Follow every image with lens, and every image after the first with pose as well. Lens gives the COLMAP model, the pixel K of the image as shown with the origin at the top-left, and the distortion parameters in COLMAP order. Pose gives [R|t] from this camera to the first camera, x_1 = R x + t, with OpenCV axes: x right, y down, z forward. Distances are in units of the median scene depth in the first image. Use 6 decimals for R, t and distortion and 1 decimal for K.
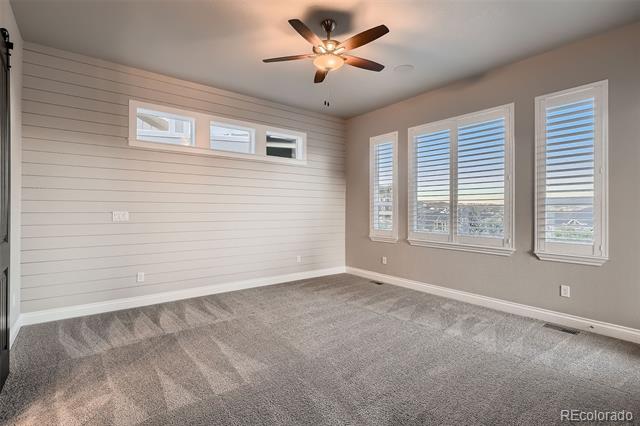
lens RADIAL K [[313.2, 0, 315.3], [0, 313.2, 210.7], [0, 0, 1]] dist [0.020030, -0.002988]
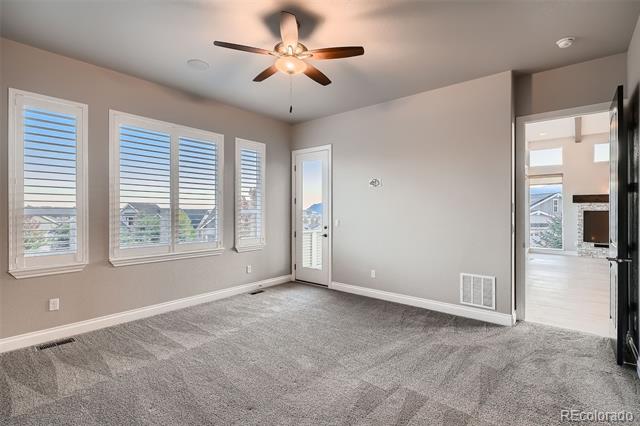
lens RADIAL K [[313.2, 0, 313.8], [0, 313.2, 211.7], [0, 0, 1]] dist [0.020030, -0.002988]
pose [[-0.222271, 0.015101, 0.974868, -0.630054], [0.020483, 0.999732, -0.010816, -0.004734], [-0.974770, 0.017565, -0.222521, 0.832417]]
